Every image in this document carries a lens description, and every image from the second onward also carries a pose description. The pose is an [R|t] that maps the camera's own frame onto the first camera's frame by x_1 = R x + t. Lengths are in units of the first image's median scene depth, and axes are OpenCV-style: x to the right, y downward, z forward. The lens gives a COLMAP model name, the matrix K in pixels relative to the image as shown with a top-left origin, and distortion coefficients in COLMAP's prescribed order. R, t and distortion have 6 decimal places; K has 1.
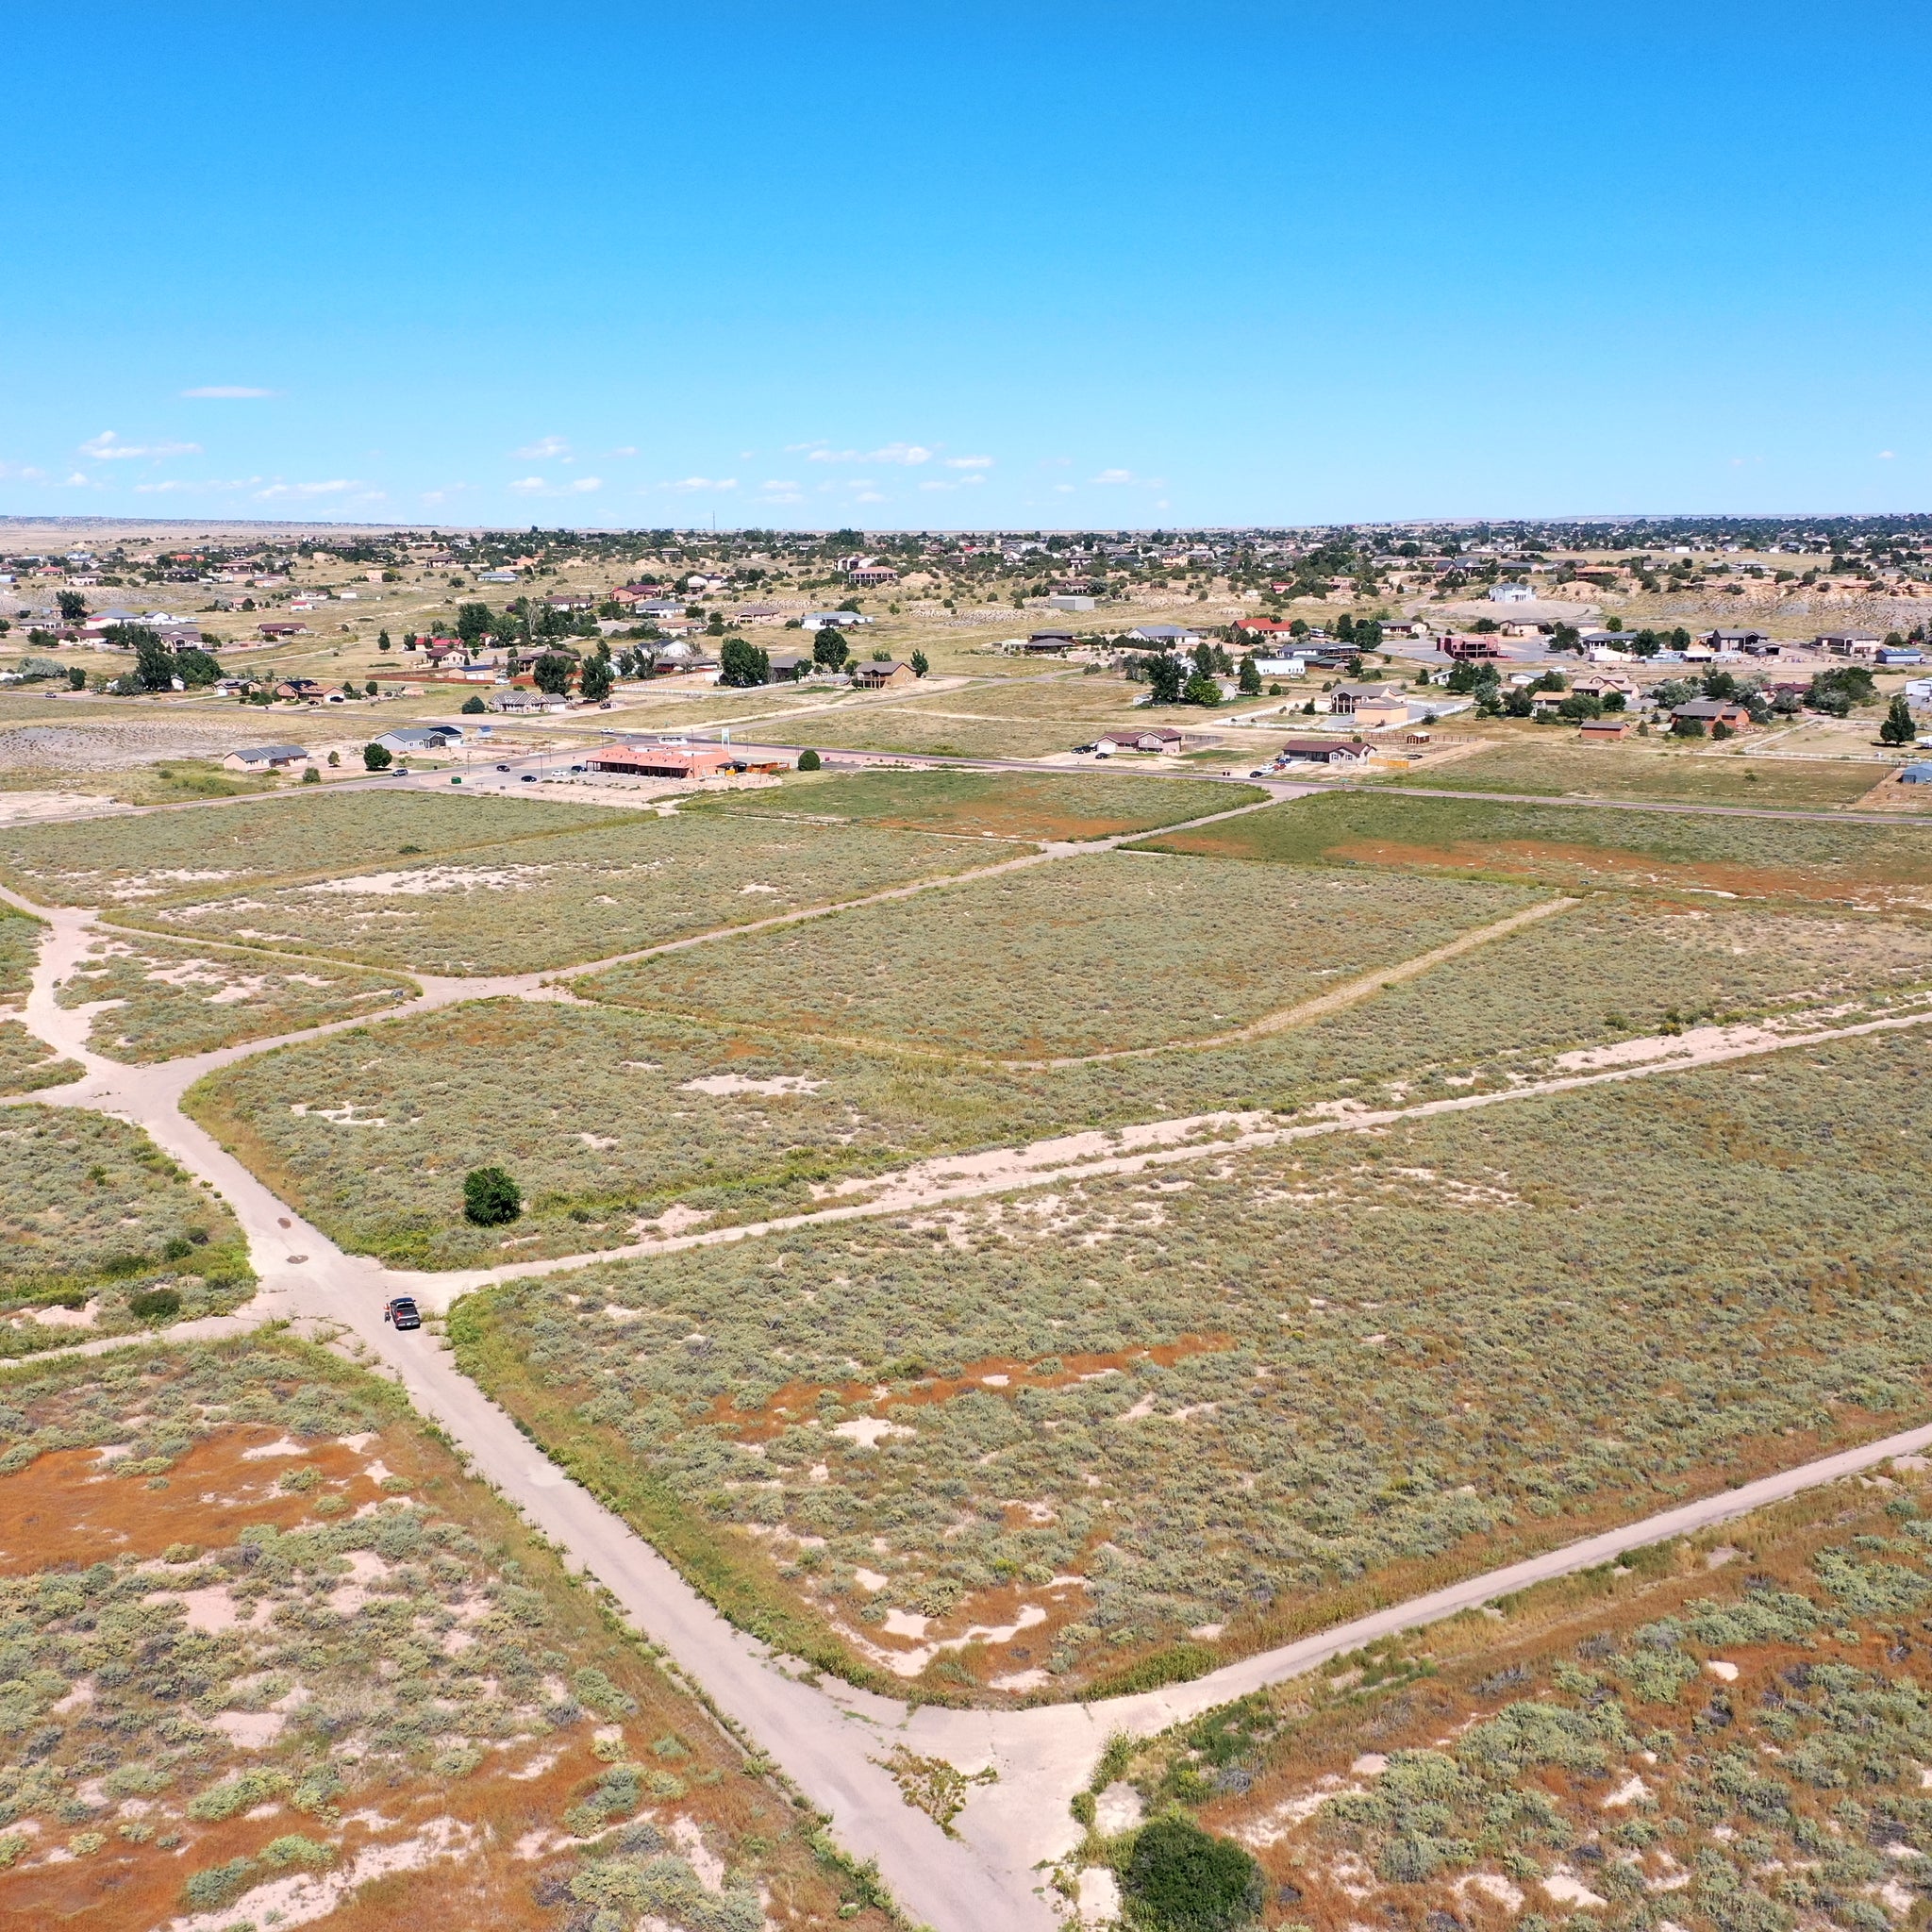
lens RADIAL K [[2276.7, 0, 968.8], [0, 2276.7, 961.9], [0, 0, 1]] dist [-0.002516, 0.000000]
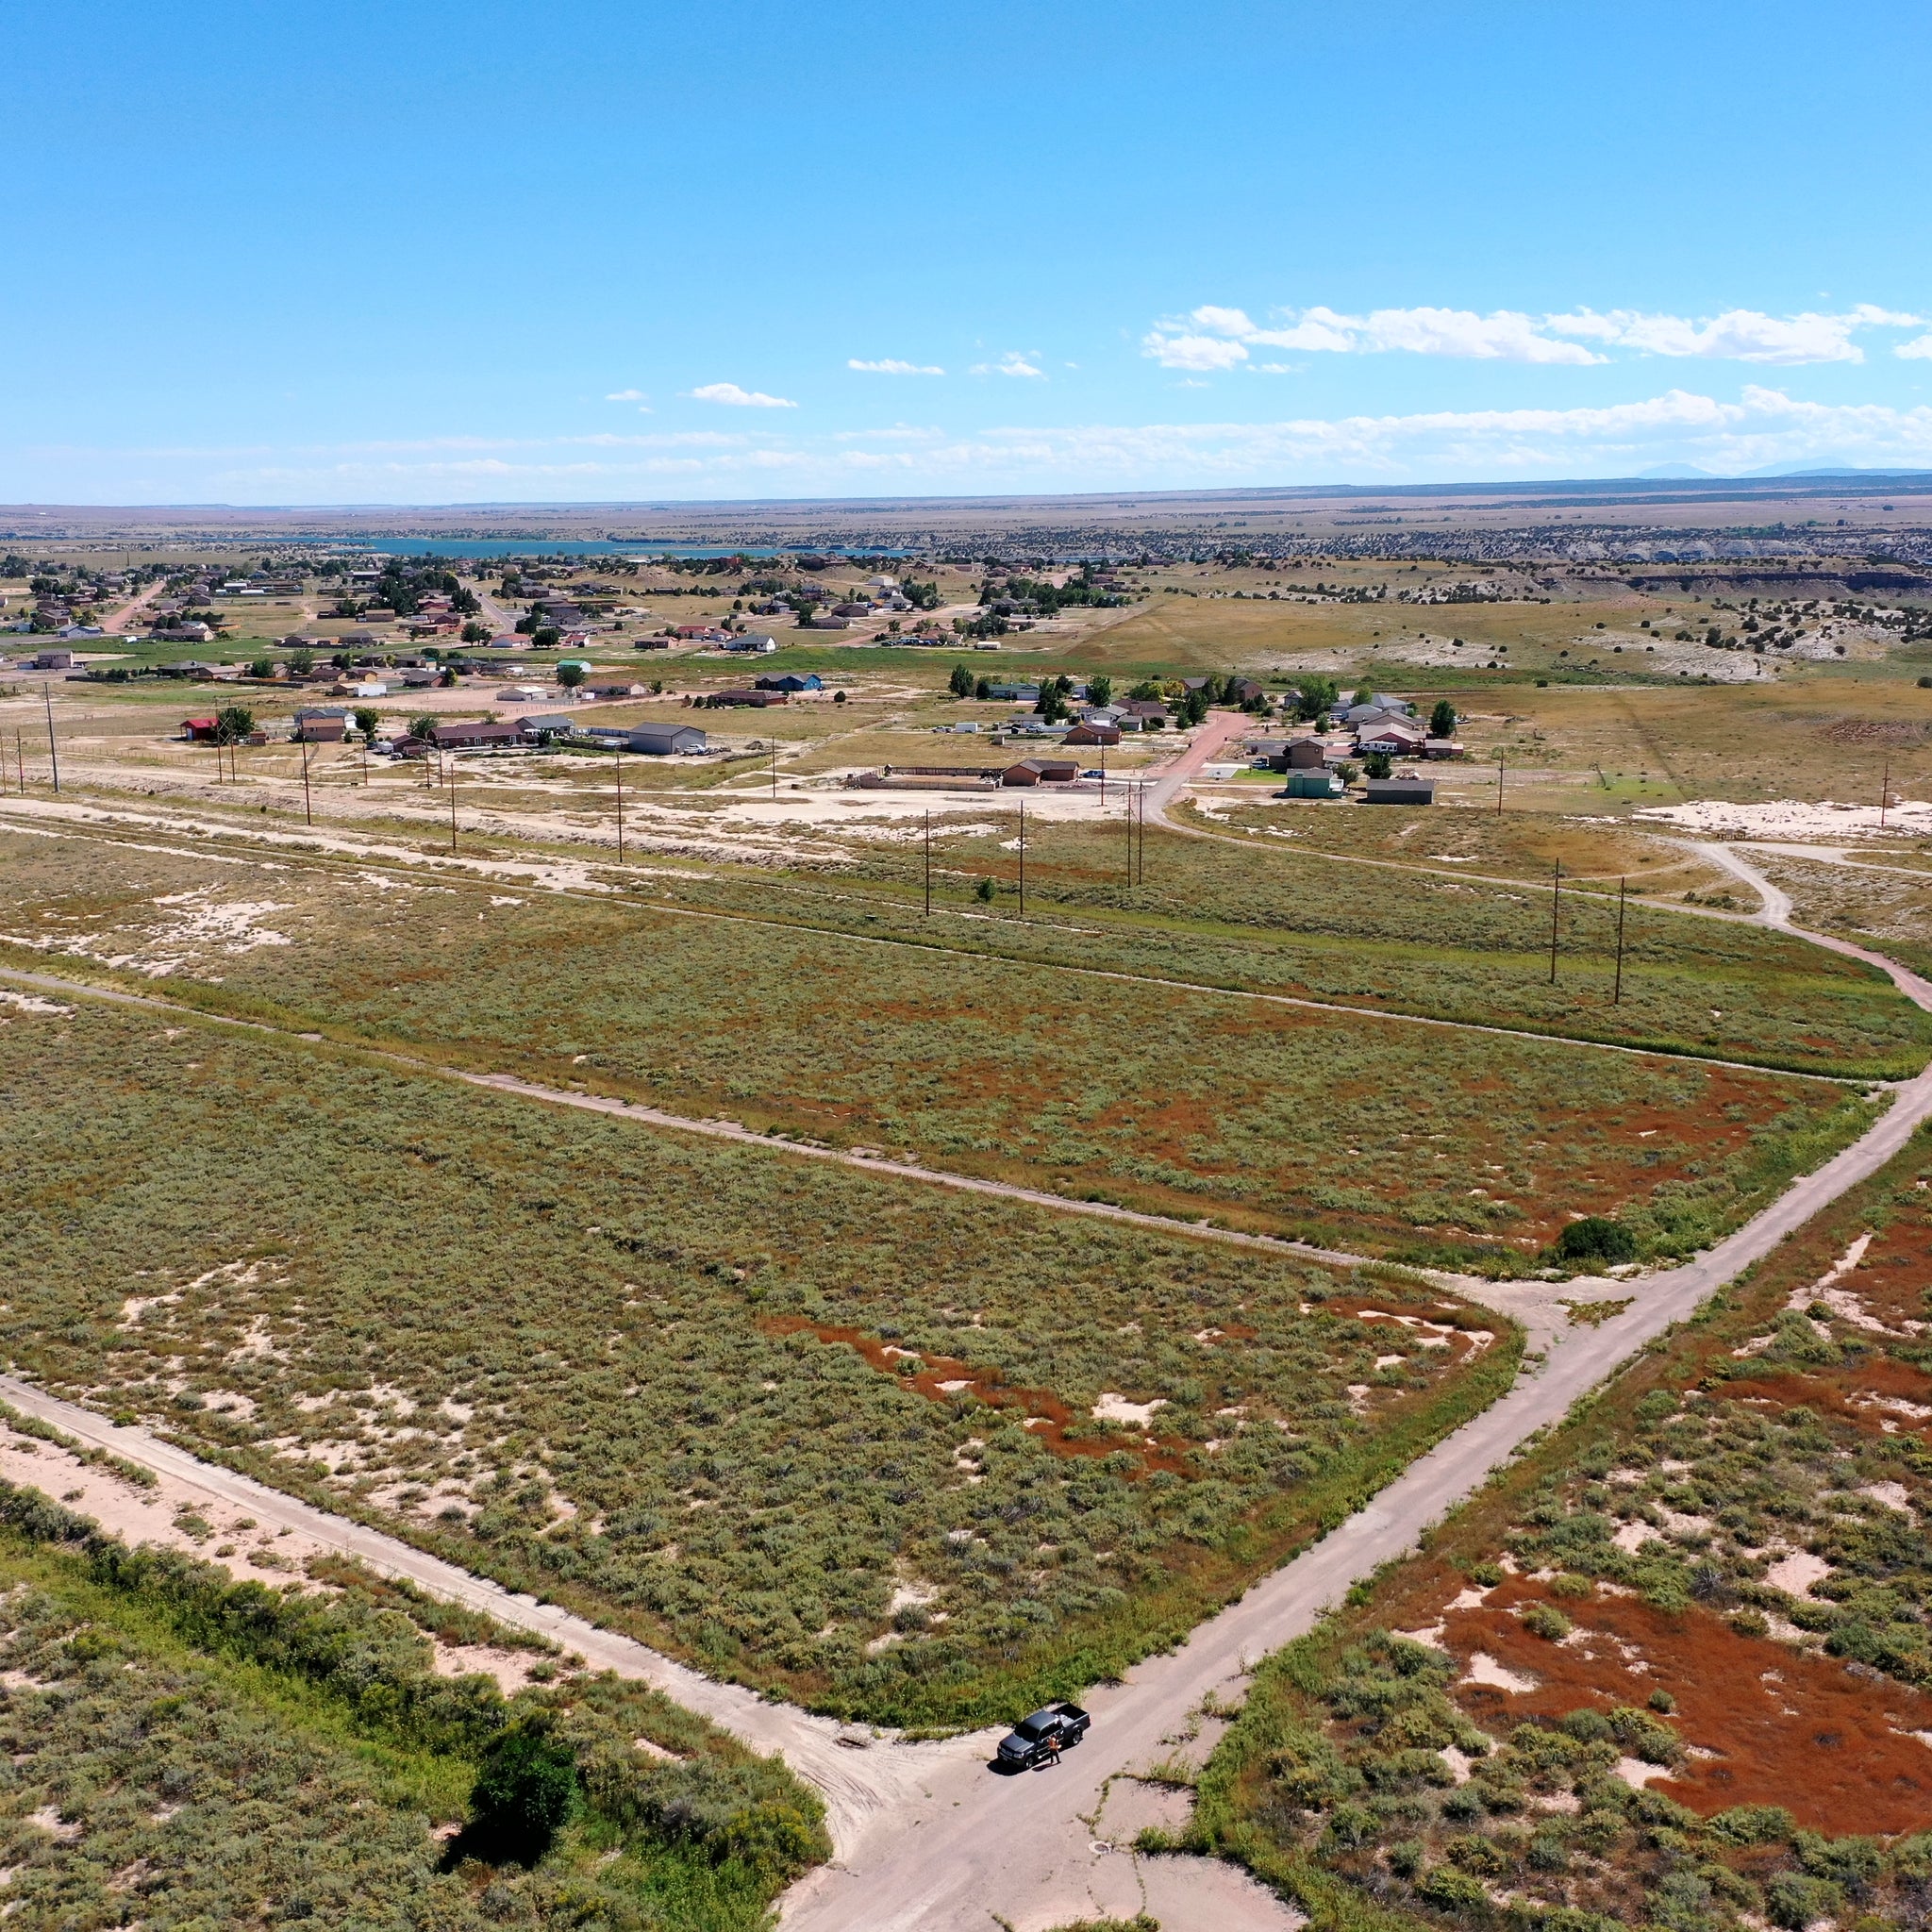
lens RADIAL K [[2276.7, 0, 967.5], [0, 2276.7, 958.6], [0, 0, 1]] dist [-0.002516, 0.000000]
pose [[-0.383876, -0.165172, 0.908492, -0.668263], [0.184890, 0.950198, 0.250879, -0.183889], [-0.904685, 0.264277, -0.334220, 1.005926]]
